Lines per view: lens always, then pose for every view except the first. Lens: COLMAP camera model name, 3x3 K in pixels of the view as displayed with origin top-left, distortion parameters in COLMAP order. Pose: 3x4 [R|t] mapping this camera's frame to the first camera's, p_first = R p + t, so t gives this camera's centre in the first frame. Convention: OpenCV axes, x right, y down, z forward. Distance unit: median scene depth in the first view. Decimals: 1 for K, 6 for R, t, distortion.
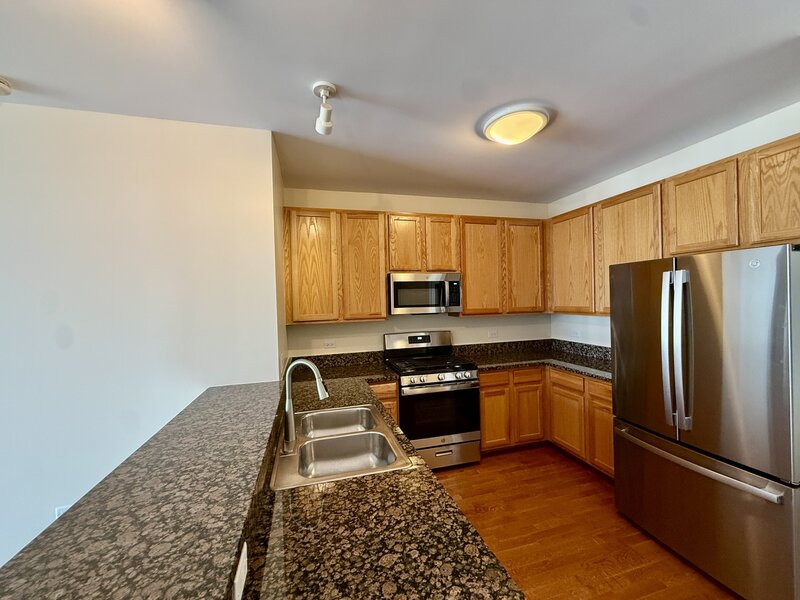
lens RADIAL K [[325.6, 0, 400.0], [0, 325.6, 300.0], [0, 0, 1]] dist [0.001975, 0.000261]
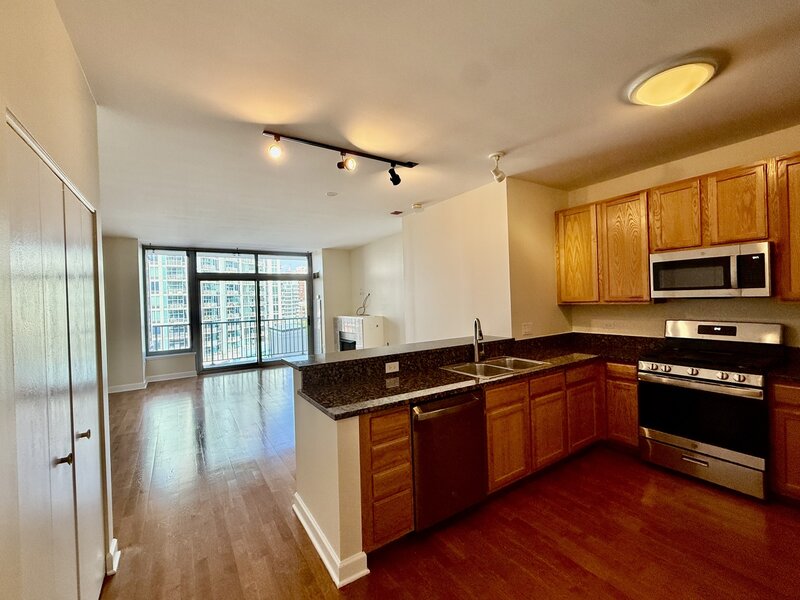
lens RADIAL K [[325.6, 0, 400.0], [0, 325.6, 300.0], [0, 0, 1]] dist [0.001975, 0.000261]
pose [[0.310067, 0.022291, -0.950453, 0.657311], [0.019293, 0.999372, 0.029732, 0.009150], [0.950519, -0.027556, 0.309442, 0.013052]]
